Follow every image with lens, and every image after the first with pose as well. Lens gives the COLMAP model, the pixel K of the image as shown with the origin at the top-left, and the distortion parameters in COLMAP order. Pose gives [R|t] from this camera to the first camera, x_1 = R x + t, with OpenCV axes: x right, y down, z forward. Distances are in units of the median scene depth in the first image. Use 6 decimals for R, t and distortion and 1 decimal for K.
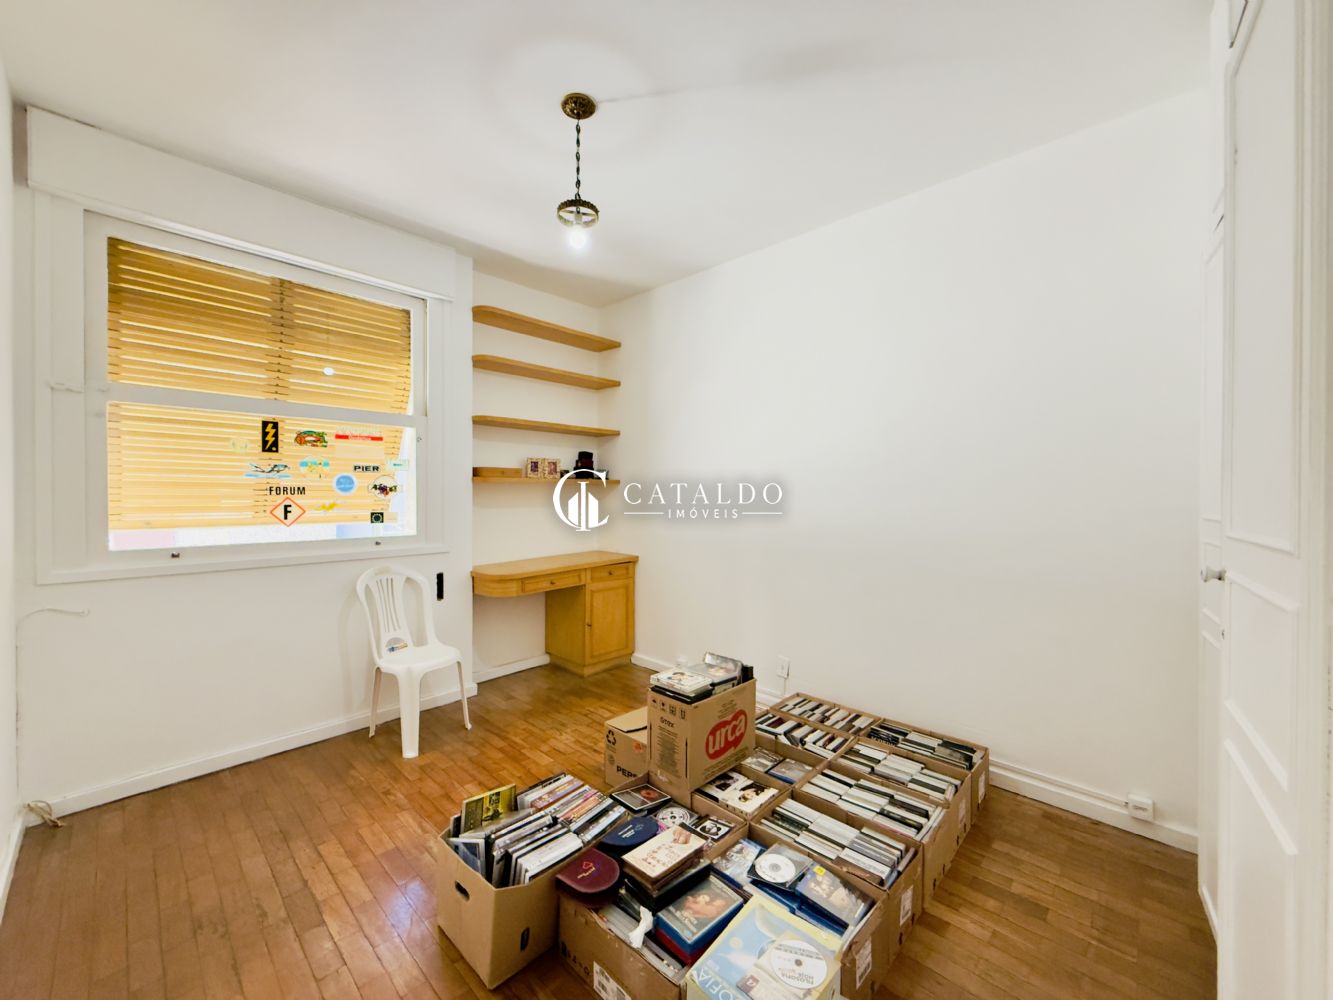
lens RADIAL K [[528.0, 0, 659.7], [0, 528.0, 494.7], [0, 0, 1]] dist [0.002735, -0.000066]
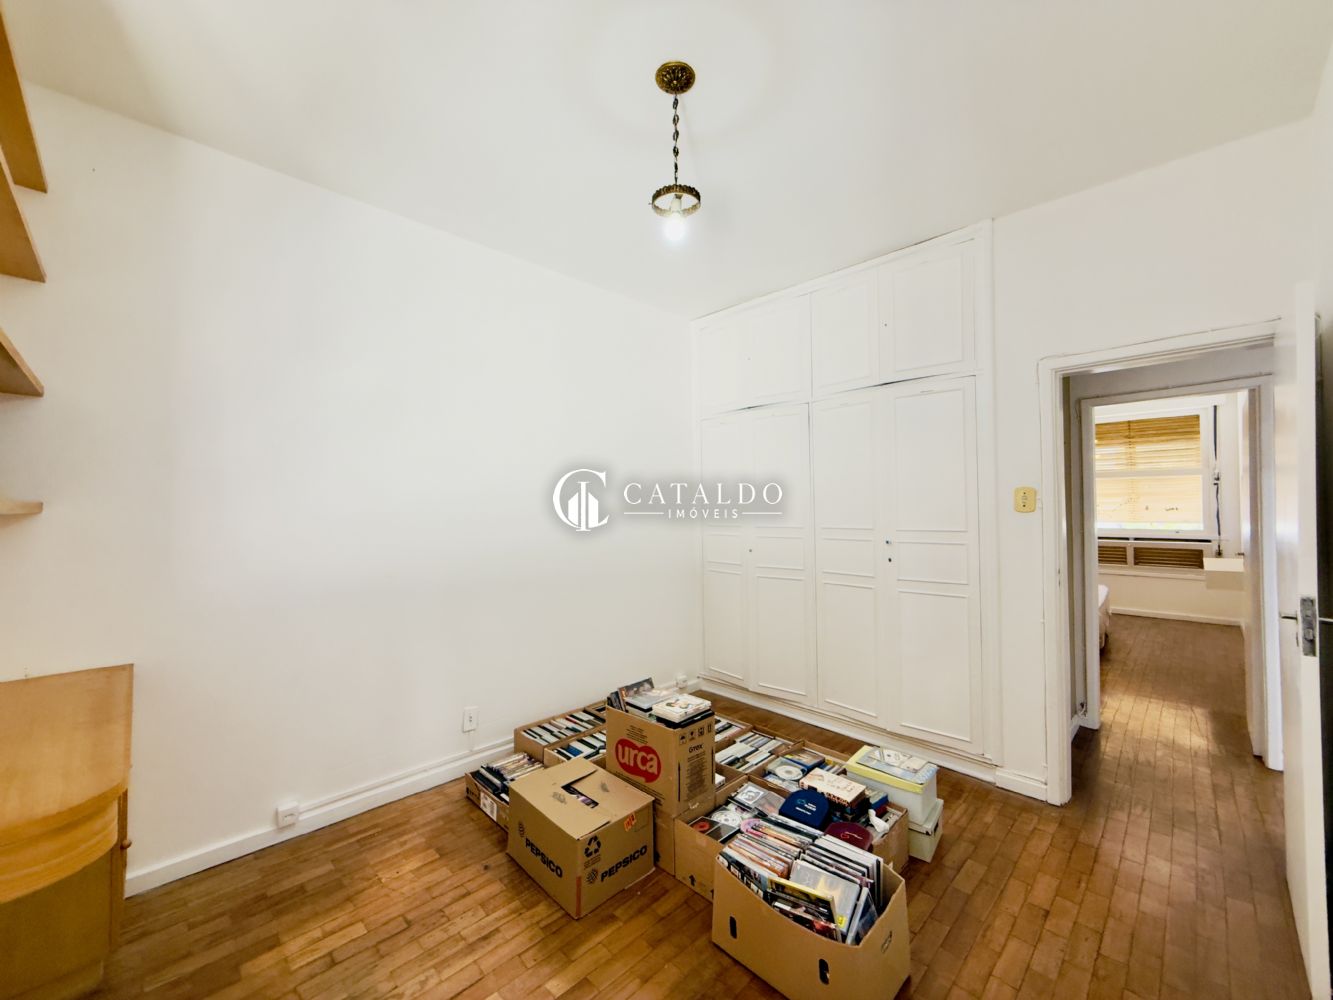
lens RADIAL K [[528.0, 0, 666.2], [0, 528.0, 505.0], [0, 0, 1]] dist [0.002735, -0.000066]
pose [[0.019531, 0.006779, 0.999786, -0.870655], [0.009170, 0.999934, -0.006959, -0.027708], [-0.999767, 0.009304, 0.019468, 0.889365]]
